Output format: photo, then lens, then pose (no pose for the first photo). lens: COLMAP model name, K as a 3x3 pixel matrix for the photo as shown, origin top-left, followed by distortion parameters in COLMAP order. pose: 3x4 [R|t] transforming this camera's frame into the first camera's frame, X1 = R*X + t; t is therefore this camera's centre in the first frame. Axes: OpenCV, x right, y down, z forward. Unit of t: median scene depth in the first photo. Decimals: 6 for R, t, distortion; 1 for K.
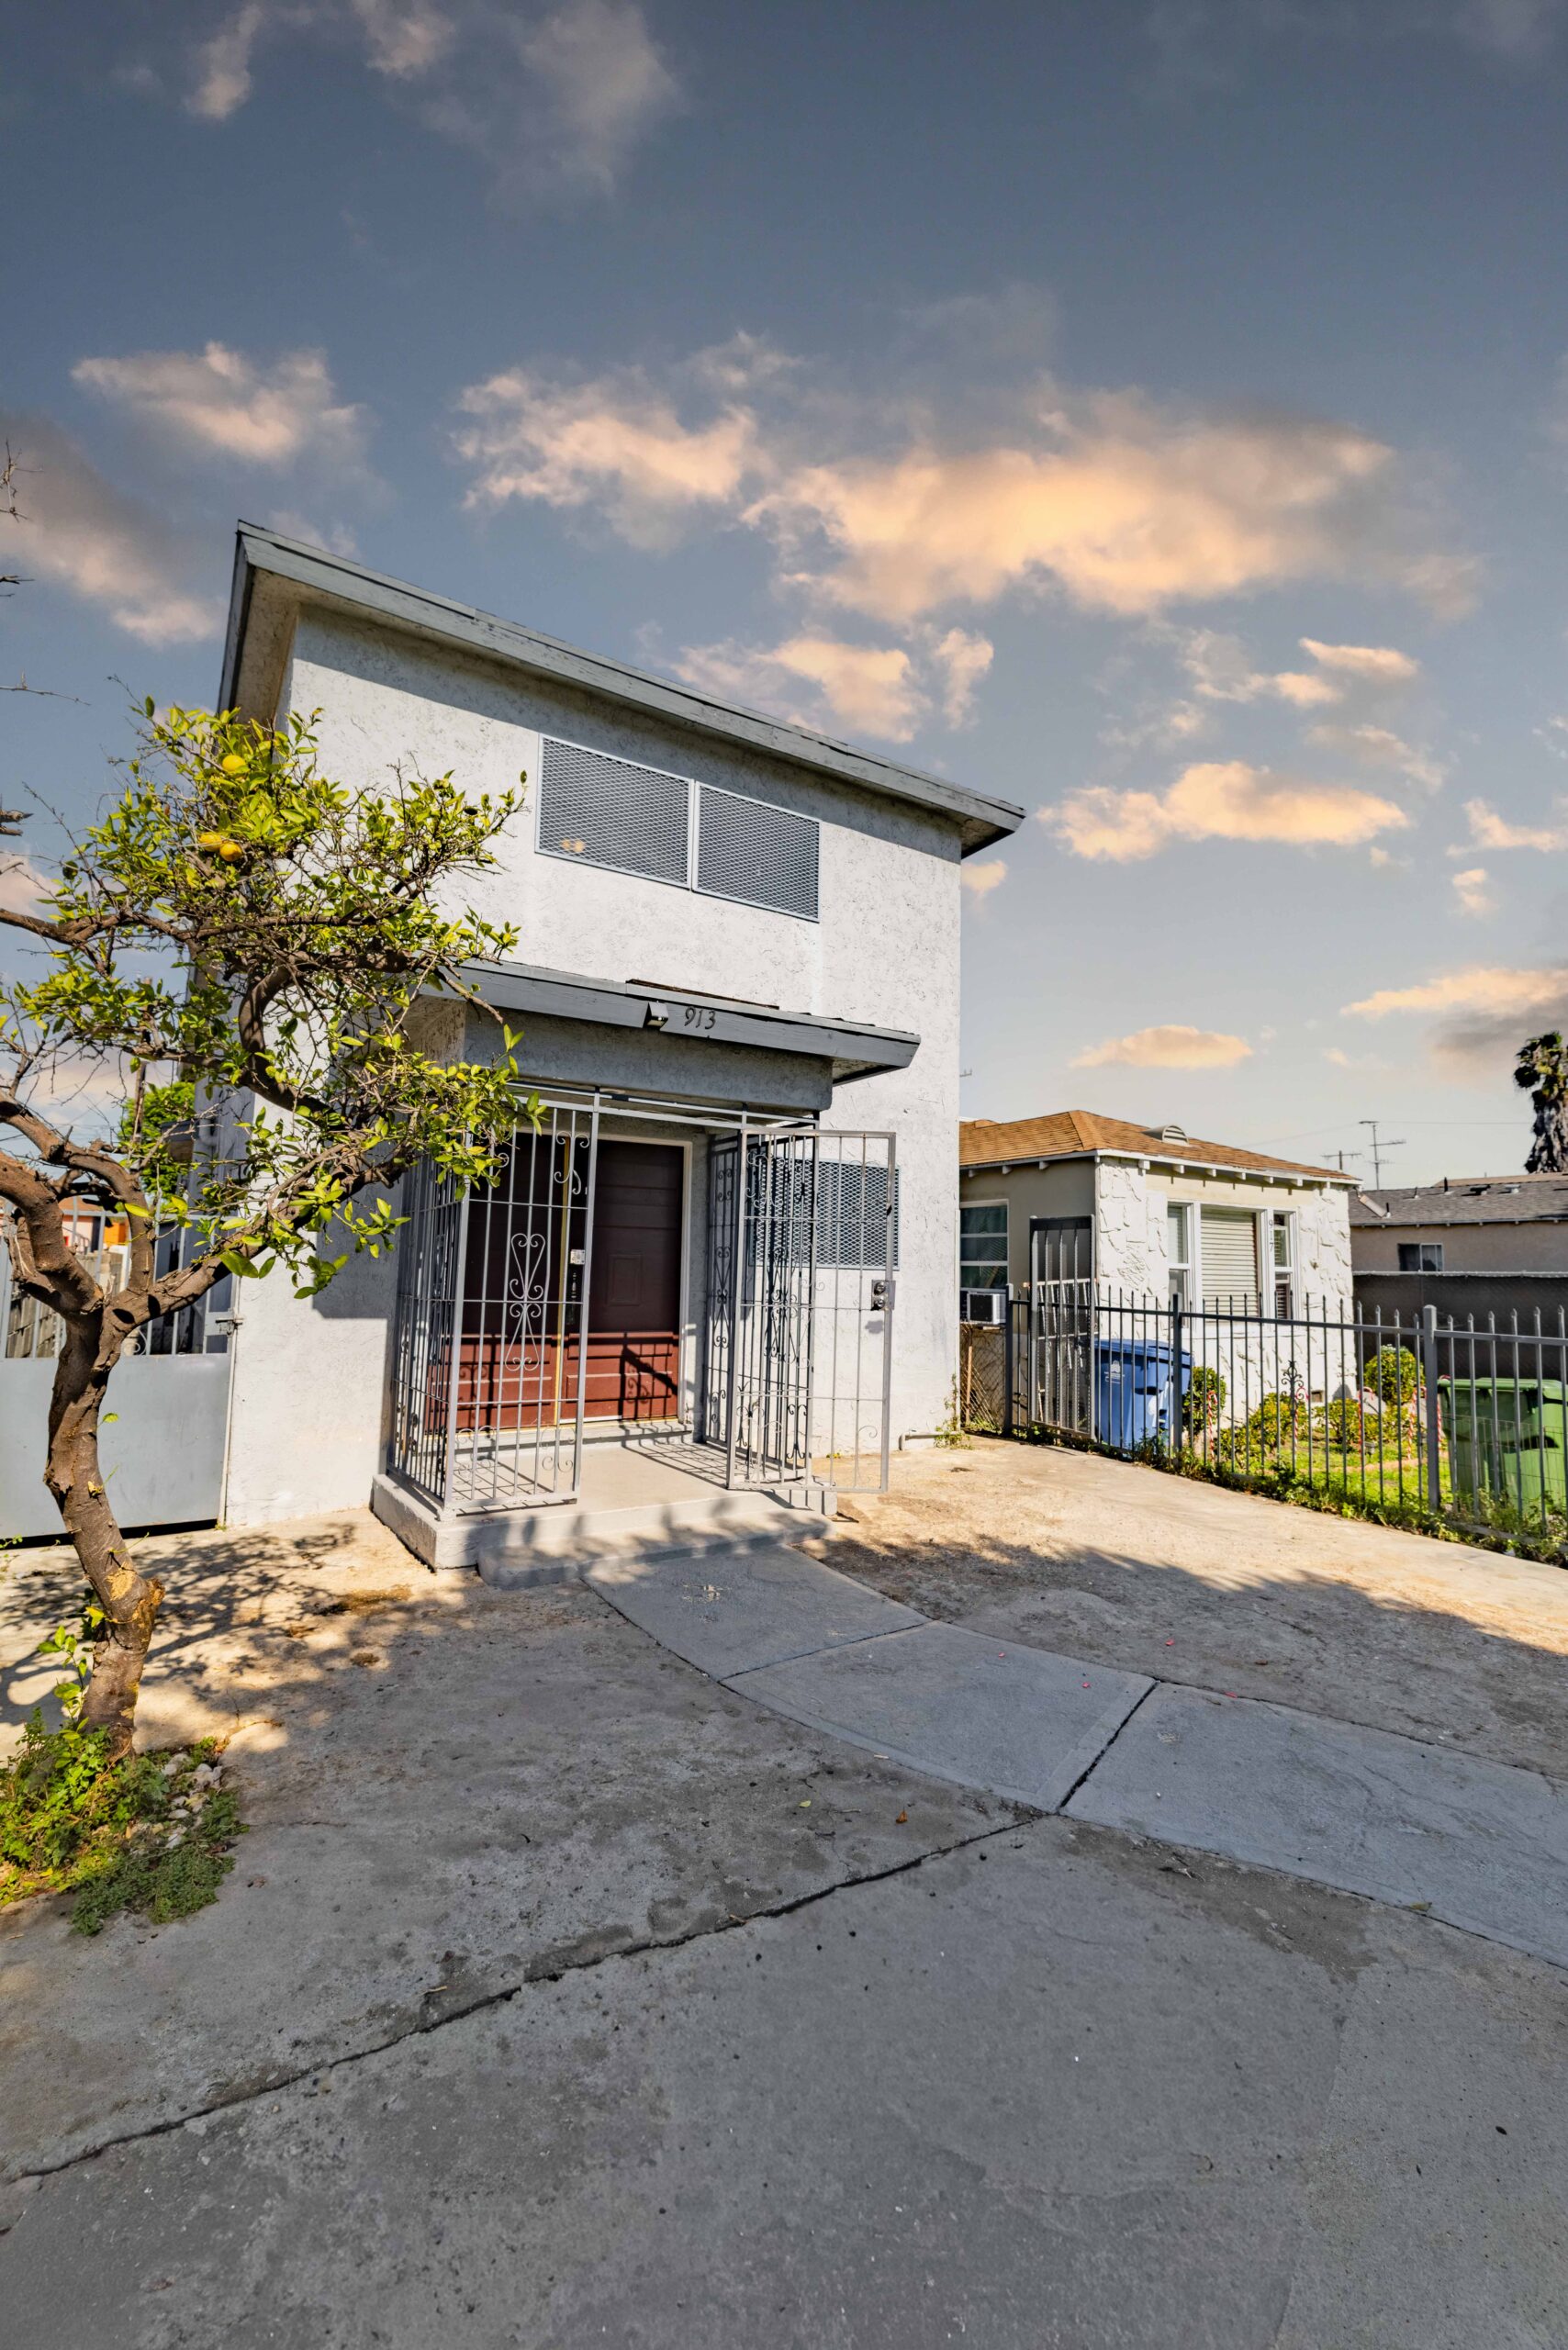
lens RADIAL K [[1012.0, 0, 785.9], [0, 1012.0, 1177.2], [0, 0, 1]] dist [-0.000389, 0.000254]
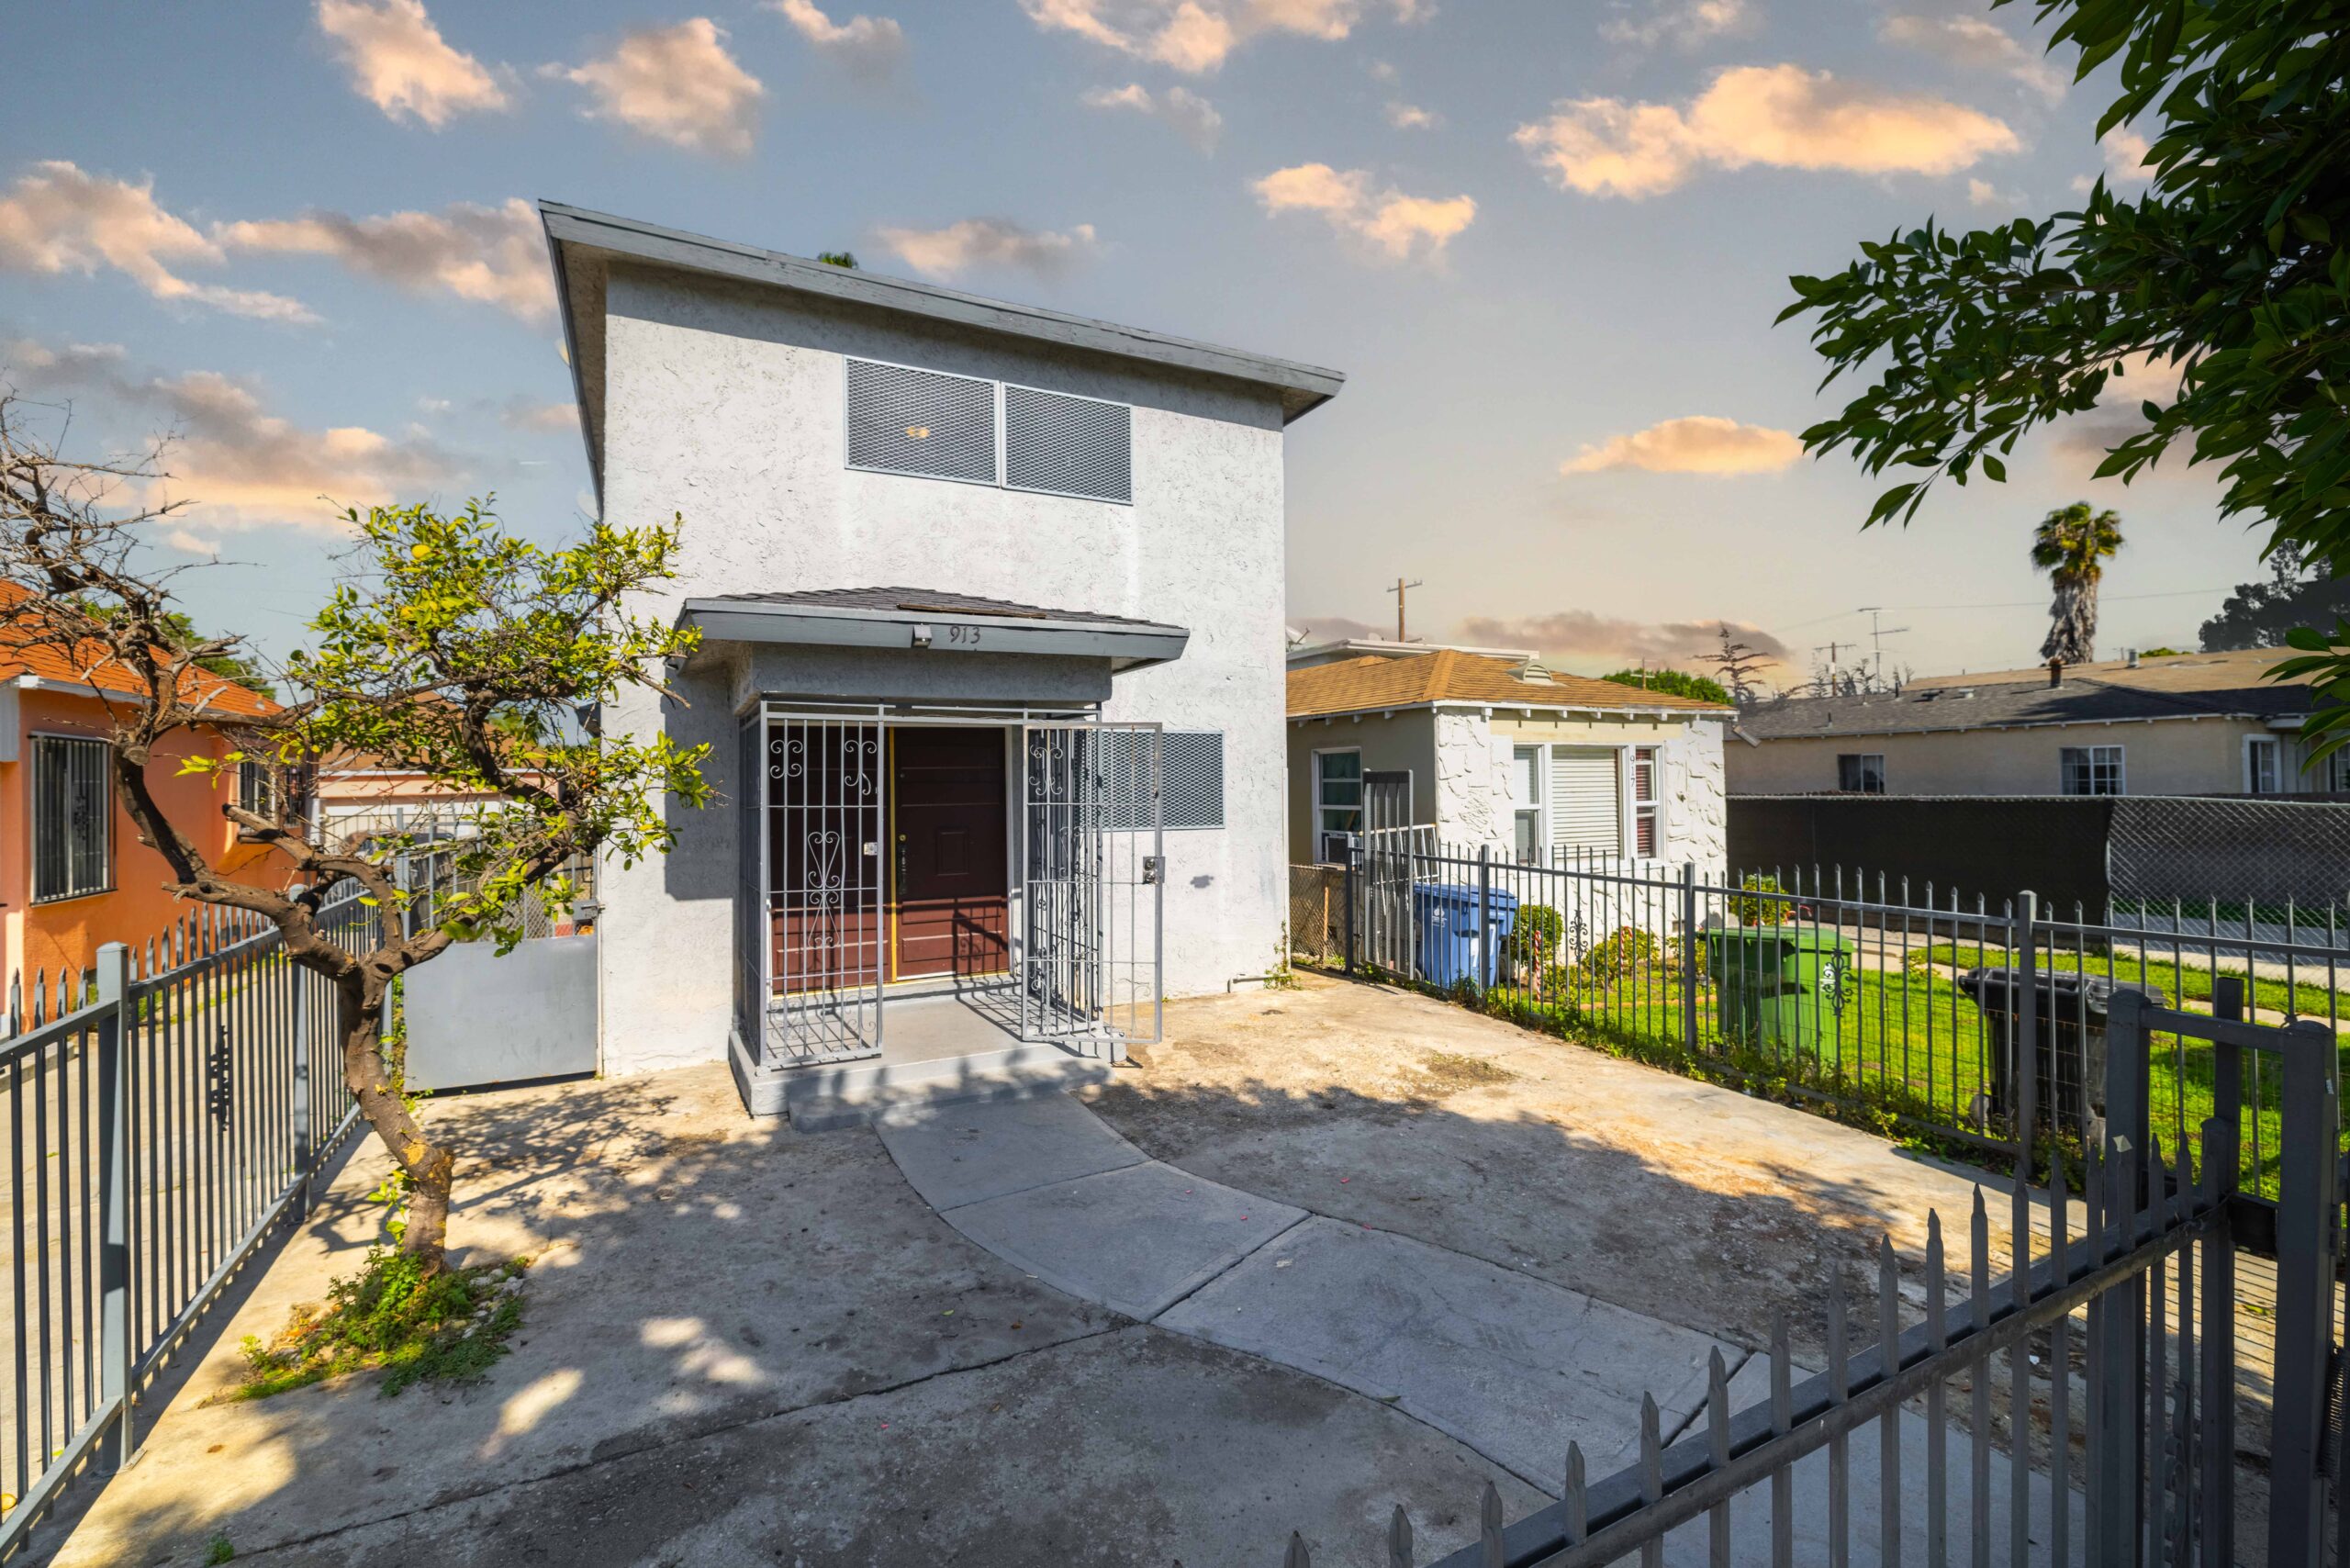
lens RADIAL K [[1018.5, 0, 1173.6], [0, 1018.5, 775.3], [0, 0, 1]] dist [0.000418, 0.000315]
pose [[0.995868, -0.029443, -0.085912, 0.229714], [0.036668, 0.995810, 0.083770, -0.085167], [0.083086, -0.086574, 0.992775, -0.109238]]
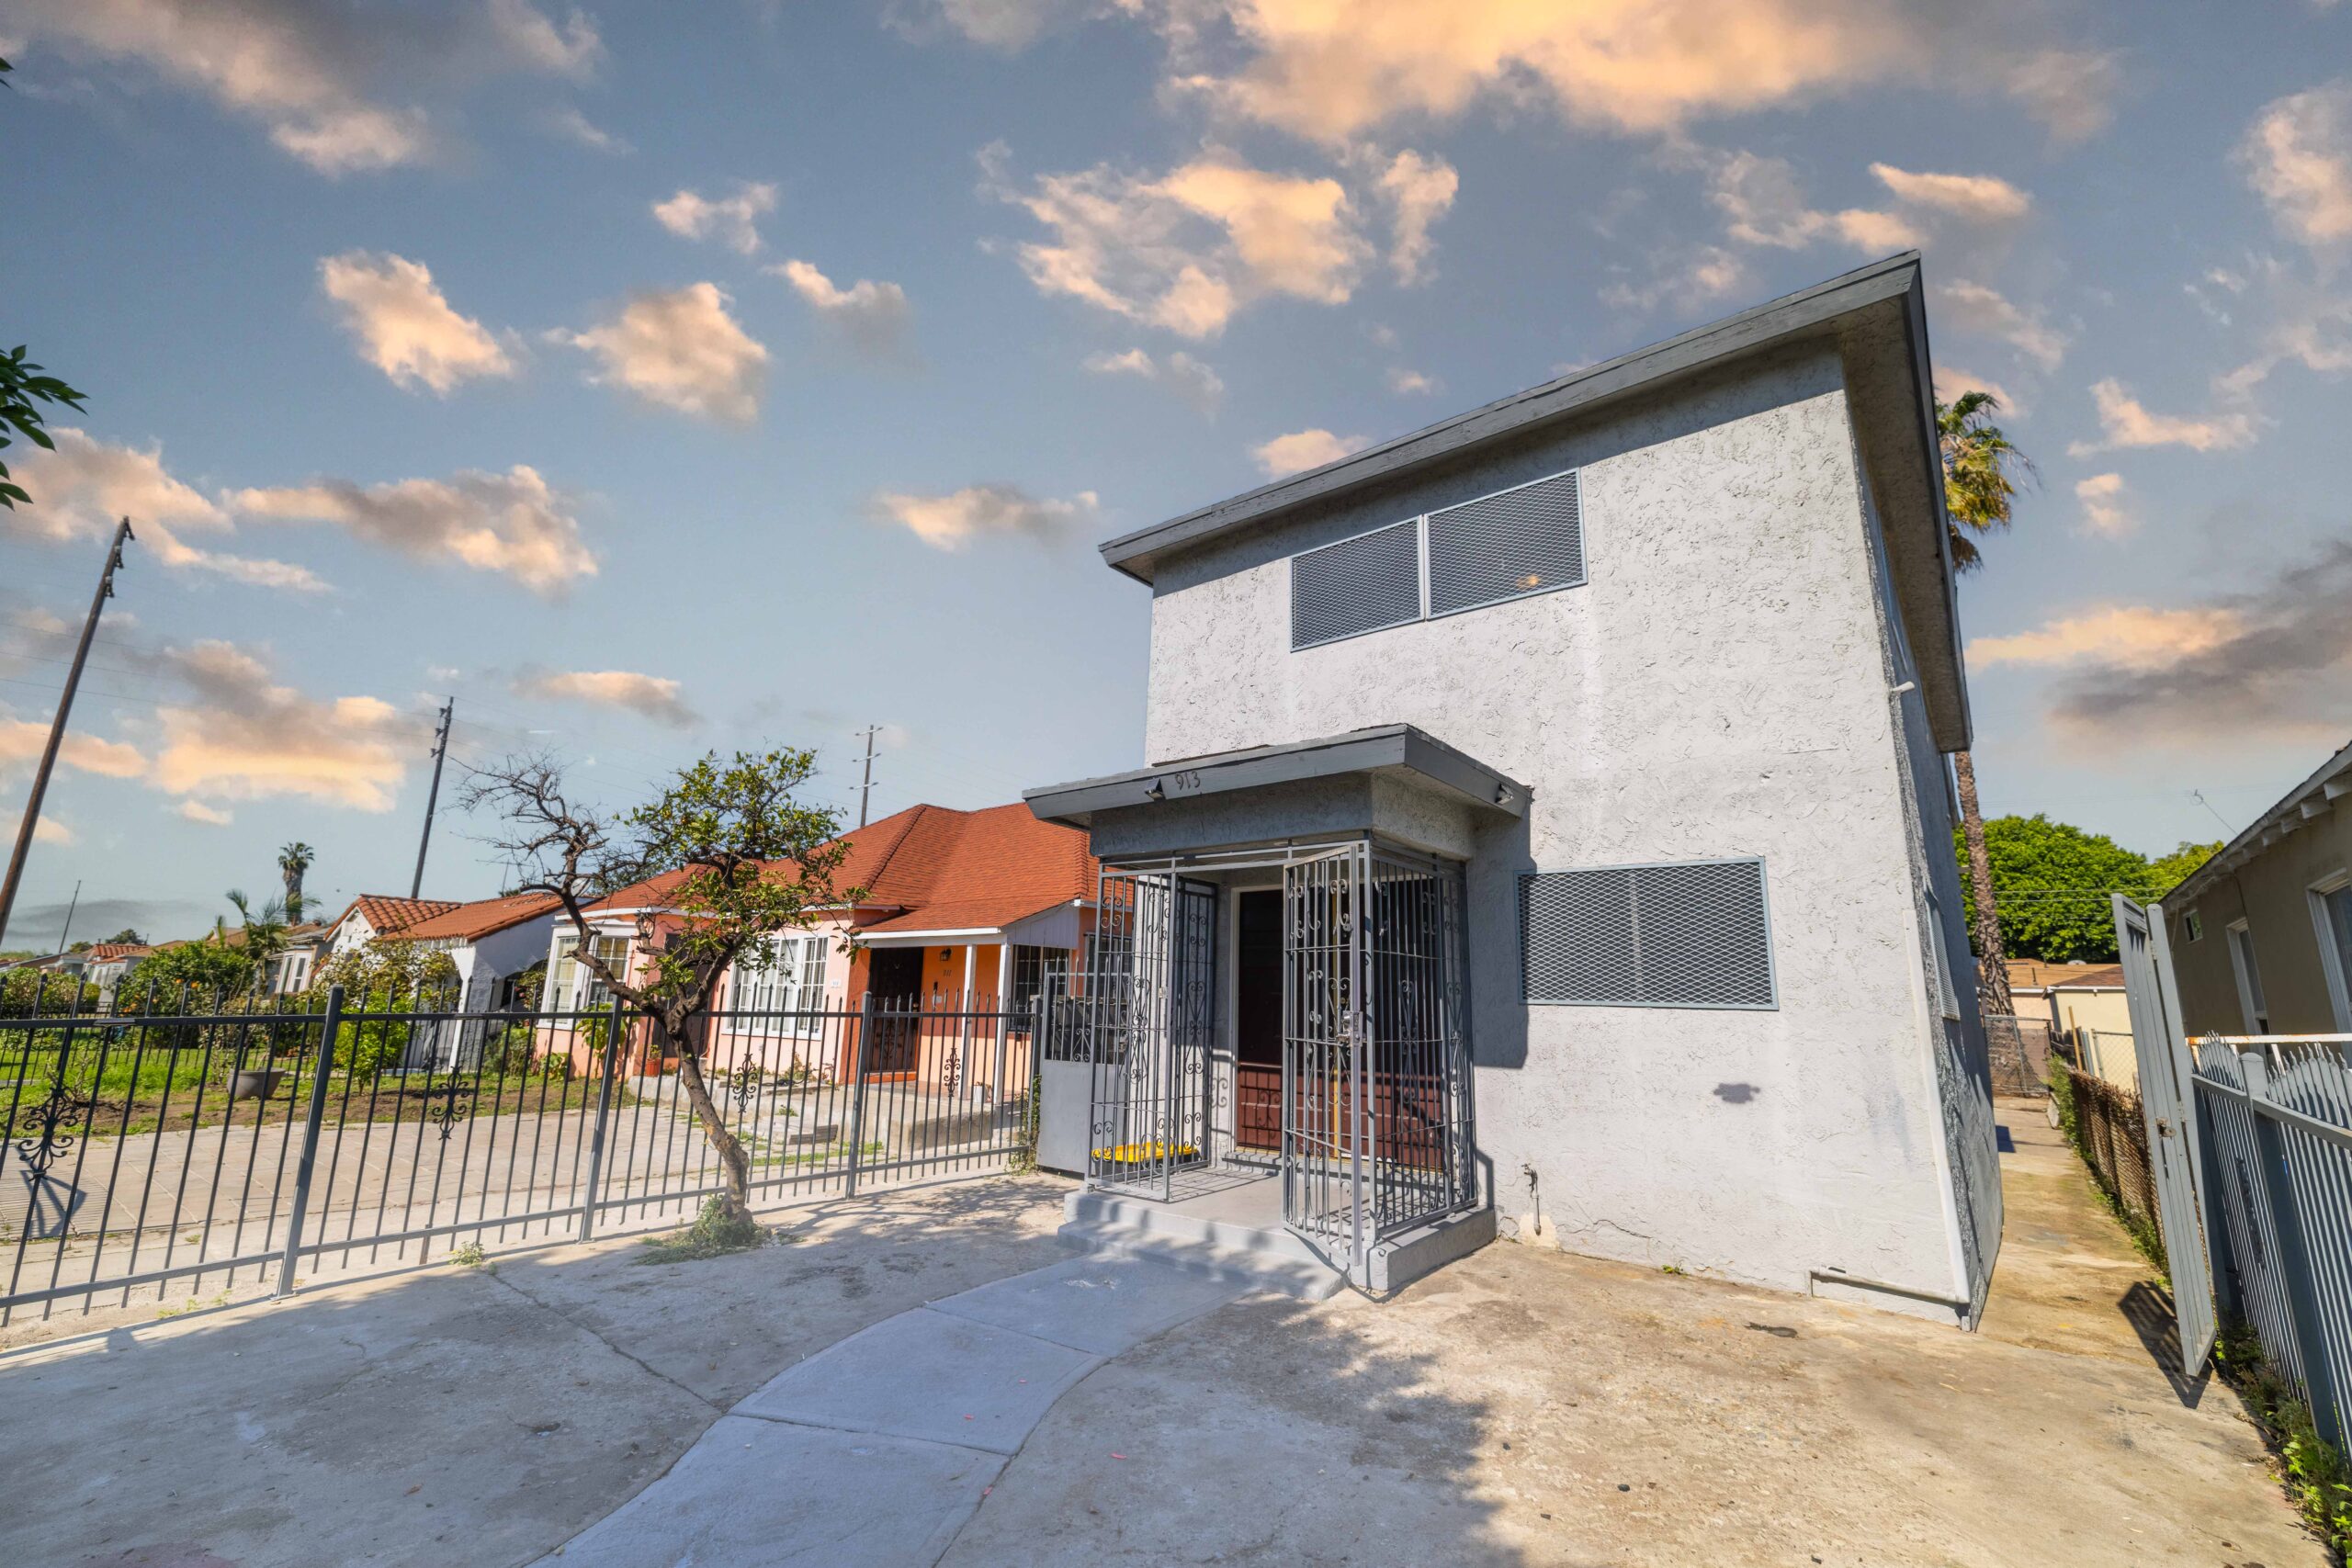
lens RADIAL K [[1012.8, 0, 1176.0], [0, 1012.8, 784.0], [0, 0, 1]] dist [-0.000389, 0.000254]
pose [[0.316716, -0.214408, -0.923970, 0.957466], [0.069135, 0.976744, -0.202957, 0.079398], [0.945998, 0.000401, 0.324173, 0.596713]]
